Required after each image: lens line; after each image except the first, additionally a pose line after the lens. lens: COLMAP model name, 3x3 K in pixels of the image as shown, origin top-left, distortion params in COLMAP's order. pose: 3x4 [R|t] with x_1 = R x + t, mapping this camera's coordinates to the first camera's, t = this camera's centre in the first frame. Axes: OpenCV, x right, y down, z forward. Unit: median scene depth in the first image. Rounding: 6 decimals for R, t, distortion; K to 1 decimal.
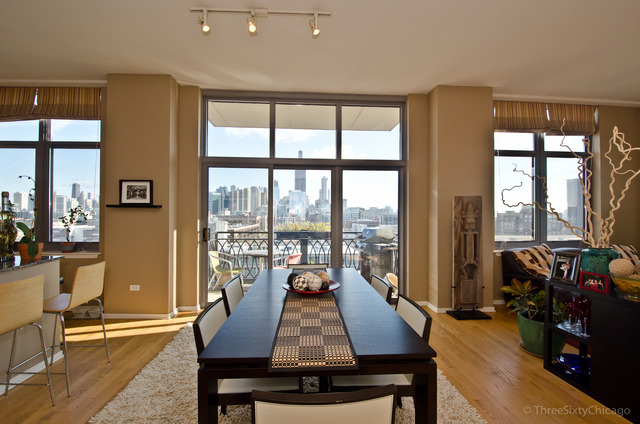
lens RADIAL K [[279.0, 0, 322.4], [0, 279.0, 218.2], [0, 0, 1]] dist [-0.002869, -0.010123]
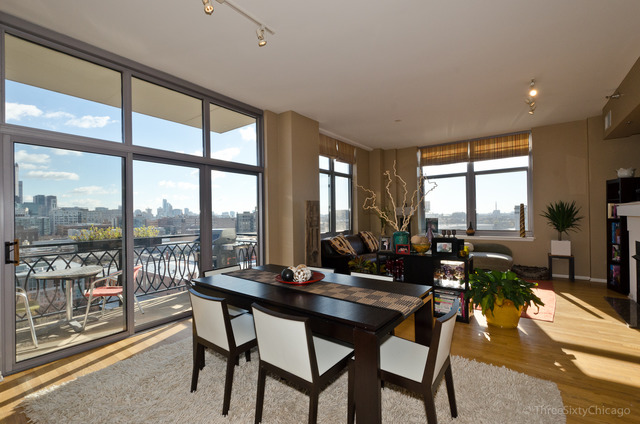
lens RADIAL K [[279.0, 0, 323.0], [0, 279.0, 211.1], [0, 0, 1]] dist [-0.002869, -0.010123]
pose [[0.648715, -0.001349, 0.761030, -0.411183], [0.023281, 0.999566, -0.018074, -0.003349], [-0.760675, 0.029443, 0.648464, 0.087362]]
